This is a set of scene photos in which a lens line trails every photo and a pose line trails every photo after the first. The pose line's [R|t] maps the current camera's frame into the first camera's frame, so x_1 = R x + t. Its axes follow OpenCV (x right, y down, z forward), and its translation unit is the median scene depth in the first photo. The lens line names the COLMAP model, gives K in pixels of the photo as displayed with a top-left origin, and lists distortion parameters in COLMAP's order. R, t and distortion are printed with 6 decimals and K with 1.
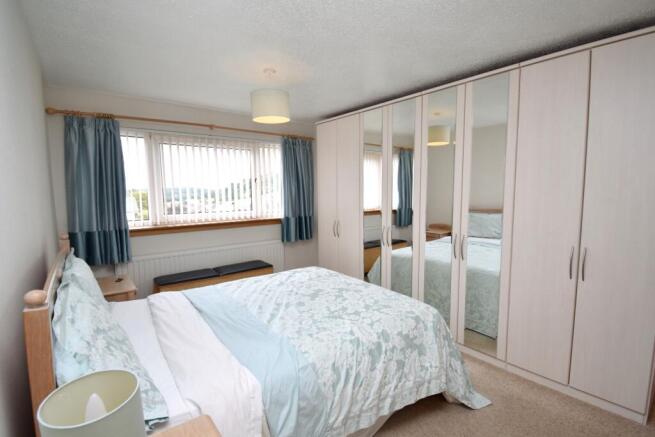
lens RADIAL K [[297.8, 0, 329.5], [0, 297.8, 217.6], [0, 0, 1]] dist [-0.000547, -0.016942]
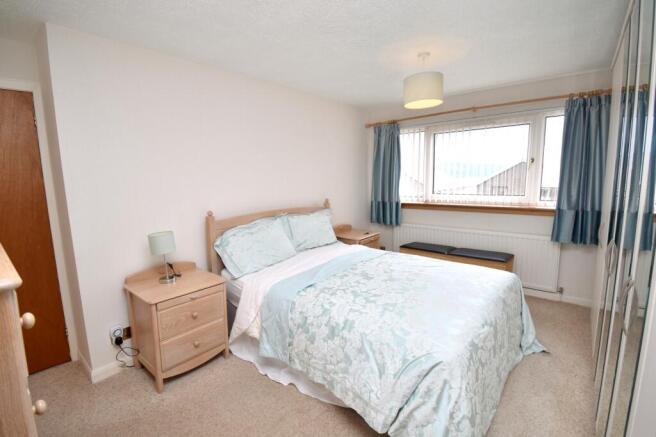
lens RADIAL K [[288.7, 0, 330.4], [0, 288.7, 216.6], [0, 0, 1]] dist [0.002123, -0.014181]
pose [[0.246840, 0.137654, -0.959230, 0.557768], [-0.072208, 0.989720, 0.123449, -0.039889], [0.966362, 0.038792, 0.254242, 0.364457]]
